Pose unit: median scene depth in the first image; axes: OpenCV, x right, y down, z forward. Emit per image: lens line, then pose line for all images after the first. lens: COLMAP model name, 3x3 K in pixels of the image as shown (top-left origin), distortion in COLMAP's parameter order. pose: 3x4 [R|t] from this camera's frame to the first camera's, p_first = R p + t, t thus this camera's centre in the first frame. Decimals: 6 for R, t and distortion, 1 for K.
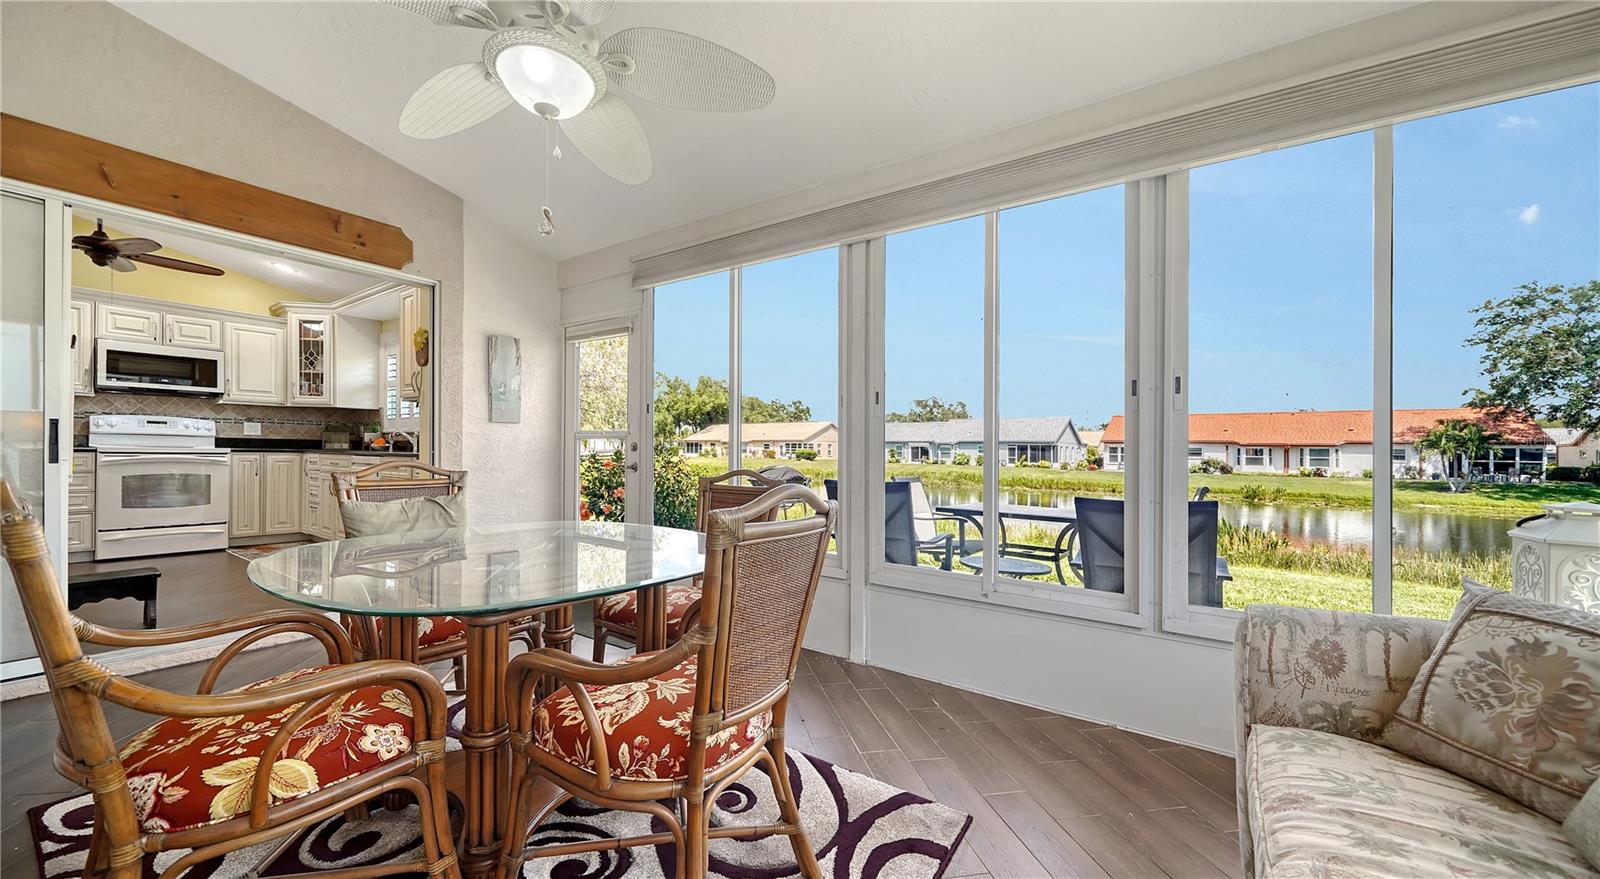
lens RADIAL K [[558.8, 0, 794.6], [0, 558.8, 444.9], [0, 0, 1]] dist [-0.010157, -0.000067]
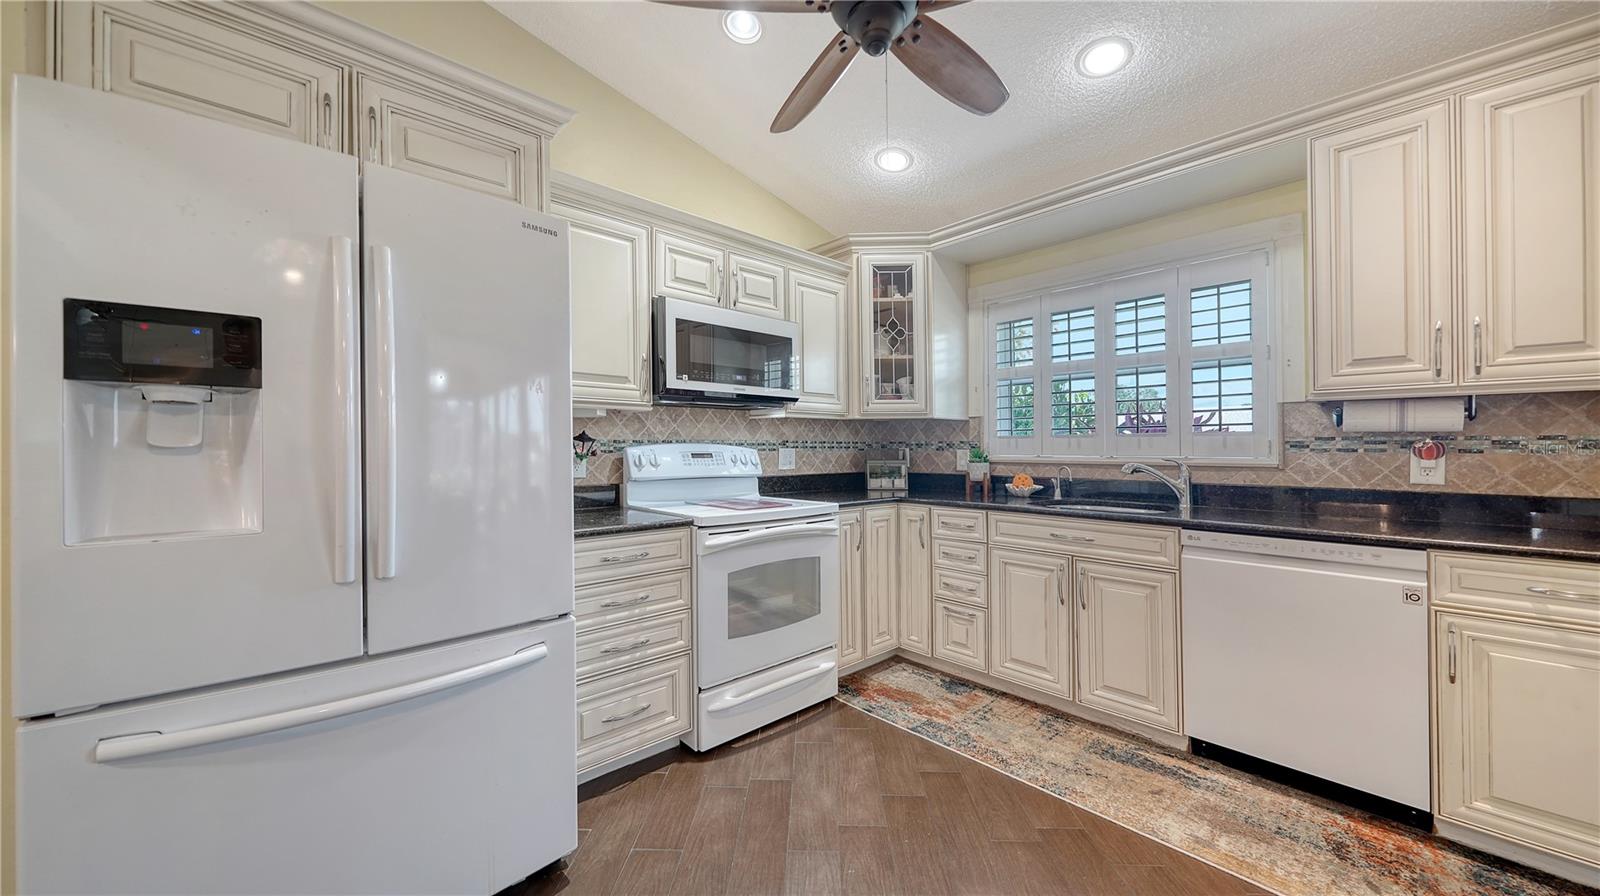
lens RADIAL K [[558.8, 0, 795.5], [0, 558.8, 442.3], [0, 0, 1]] dist [-0.010157, -0.000067]
pose [[0.974335, -0.015163, -0.224593, -0.837508], [0.015411, 0.999881, -0.000649, -0.046137], [0.224576, -0.002829, 0.974452, 0.425543]]
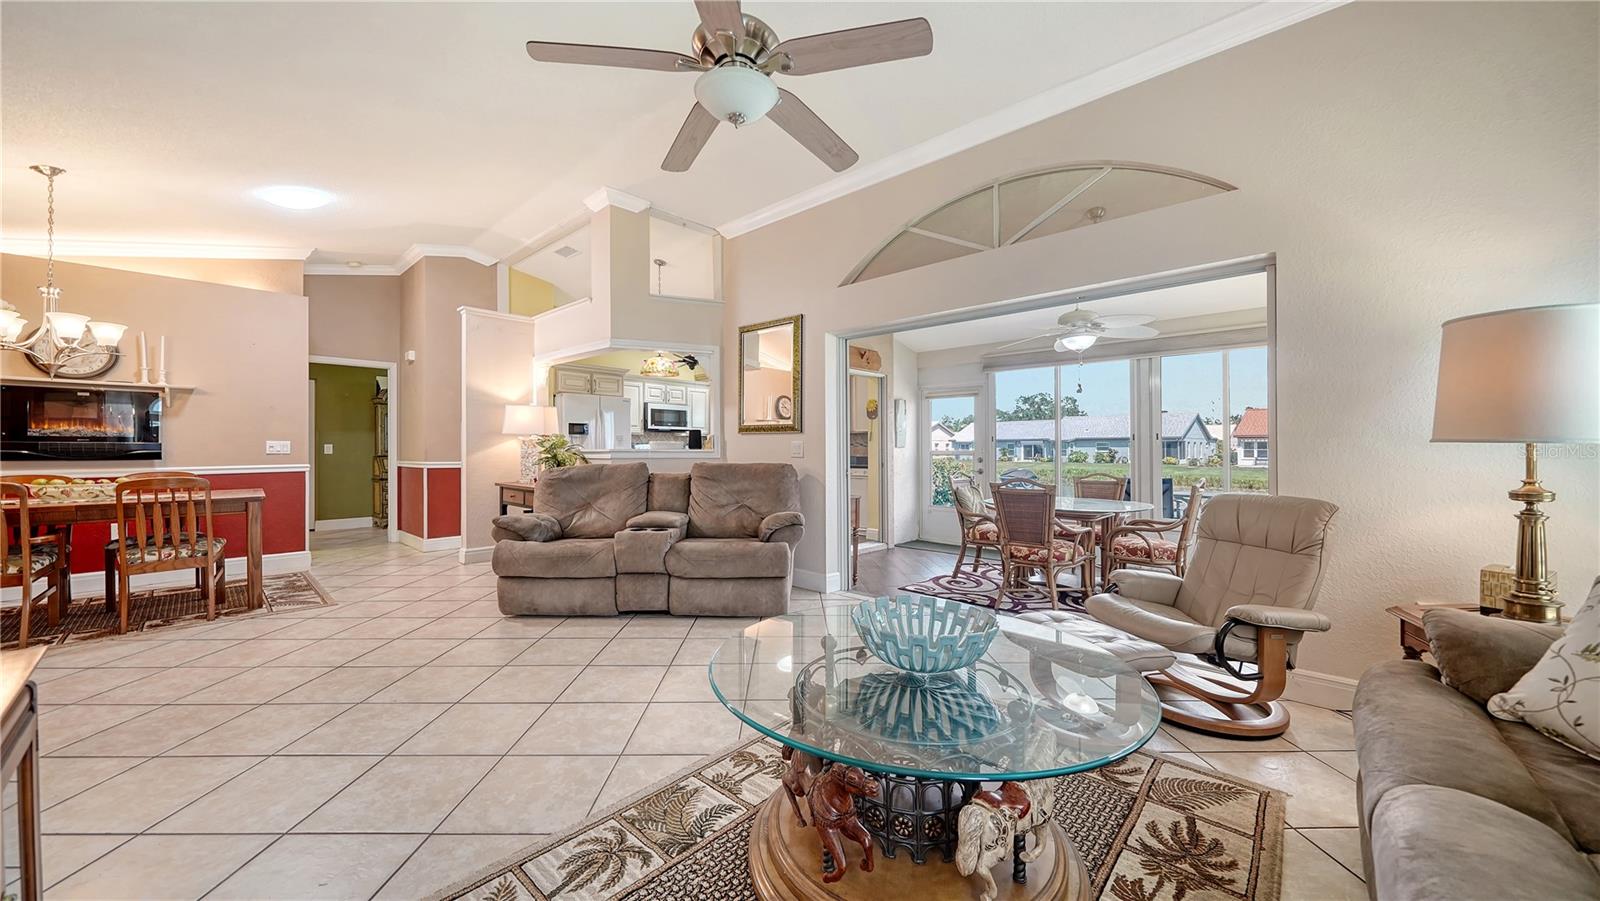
lens RADIAL K [[553.8, 0, 799.9], [0, 553.8, 445.7], [0, 0, 1]] dist [-0.000625, -0.000068]
pose [[0.987663, -0.017920, -0.155568, -0.399829], [0.018179, 0.999835, 0.000242, -0.036465], [0.155538, -0.003068, 0.987825, -0.577207]]
